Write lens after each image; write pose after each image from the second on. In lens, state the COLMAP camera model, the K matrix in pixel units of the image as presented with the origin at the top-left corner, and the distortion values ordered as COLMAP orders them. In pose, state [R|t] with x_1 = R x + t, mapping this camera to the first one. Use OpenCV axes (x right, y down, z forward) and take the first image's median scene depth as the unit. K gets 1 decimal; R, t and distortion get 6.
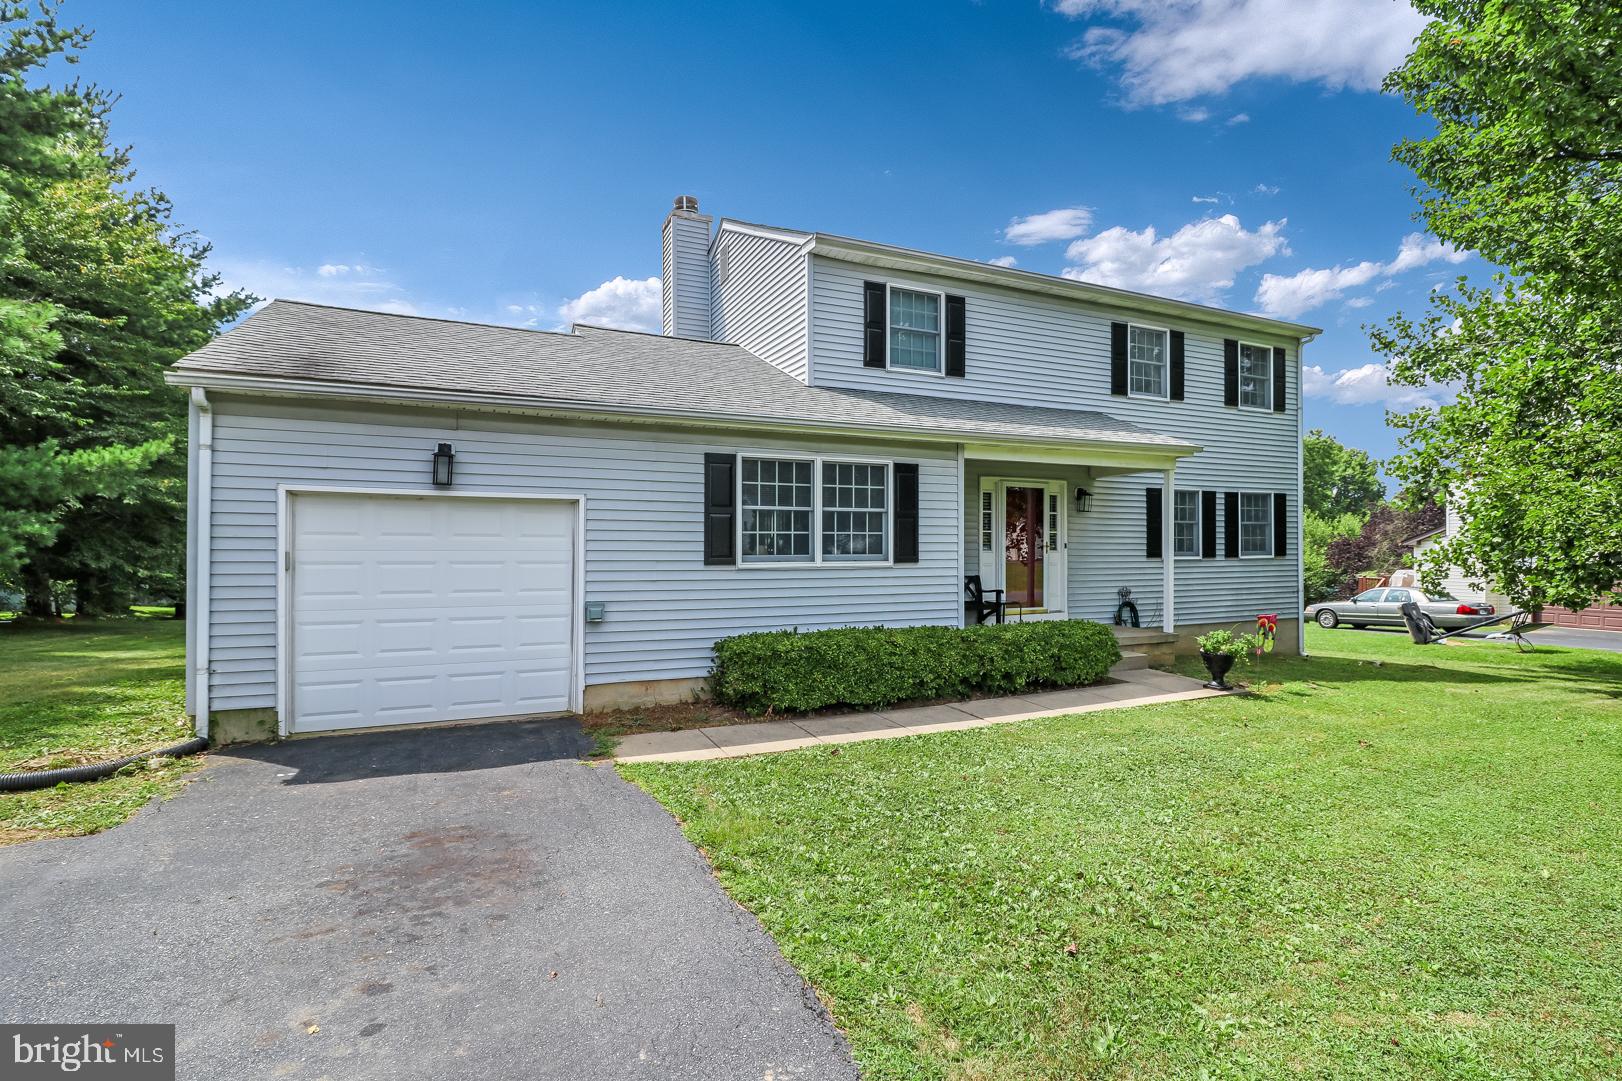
lens RADIAL K [[777.1, 0, 806.7], [0, 777.1, 537.4], [0, 0, 1]] dist [-0.011377, -0.001323]
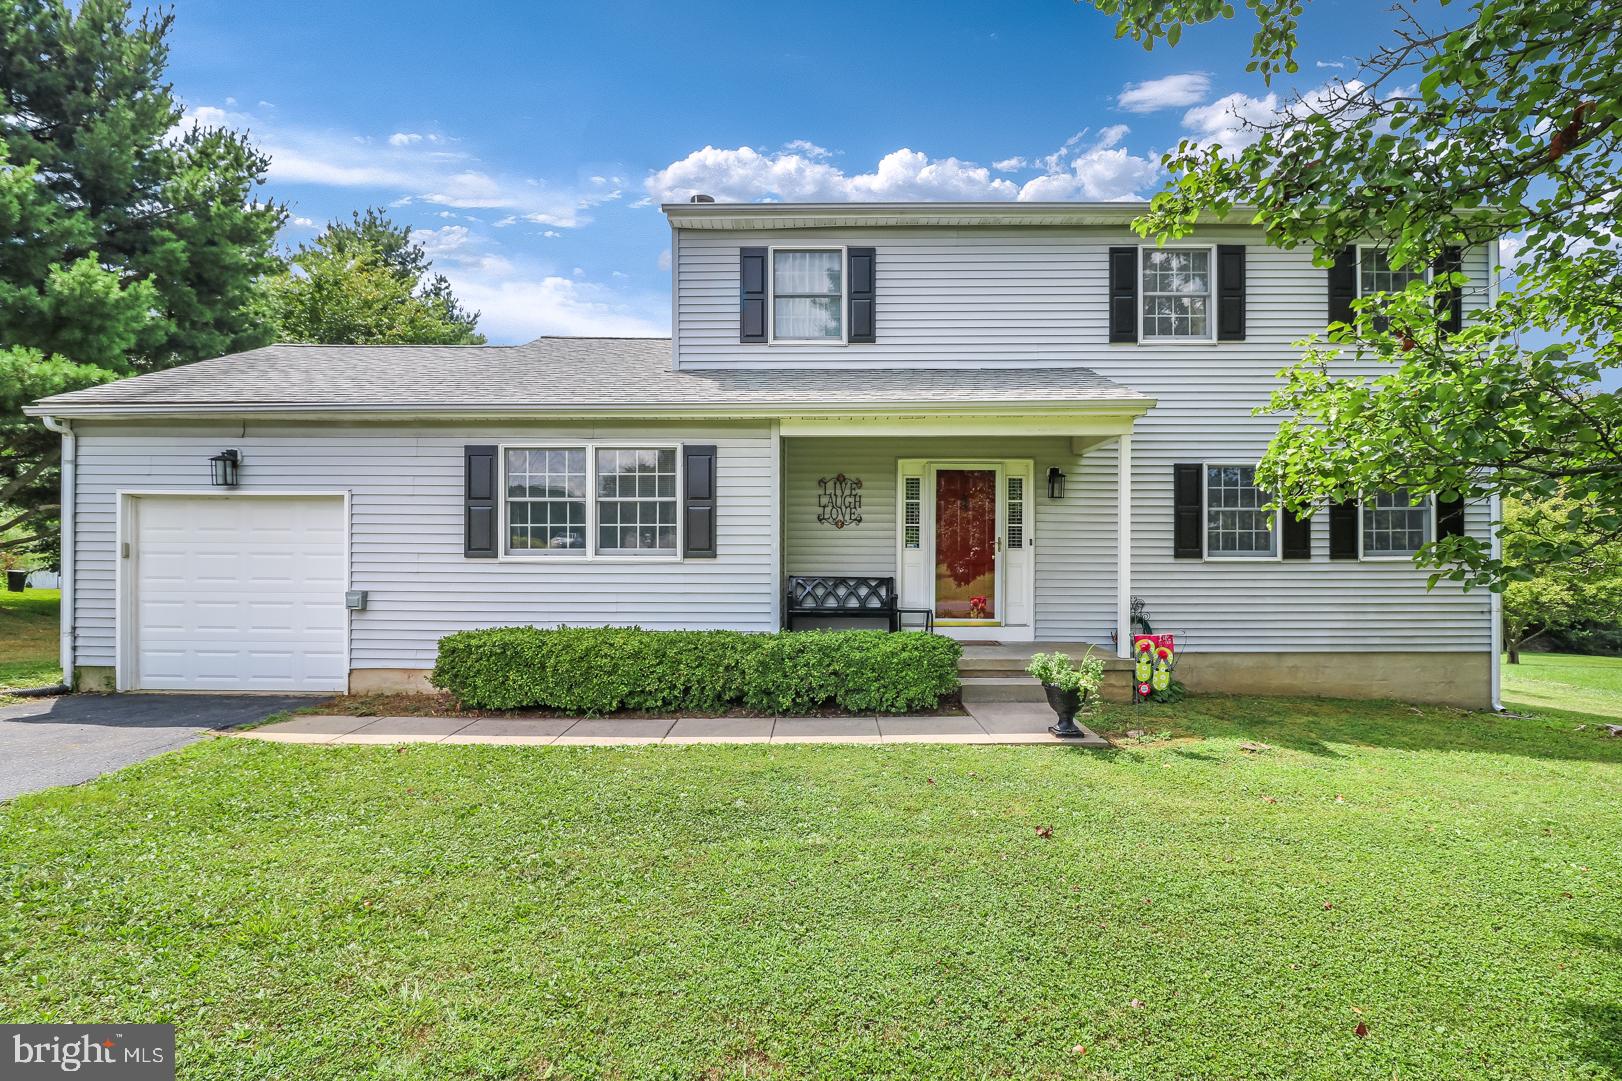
lens RADIAL K [[777.1, 0, 810.4], [0, 777.1, 553.2], [0, 0, 1]] dist [-0.011377, -0.001323]
pose [[0.902068, -0.002517, -0.431586, 0.616660], [0.003735, 0.999991, 0.001974, 0.025853], [0.431578, -0.003393, 0.902069, 0.254270]]
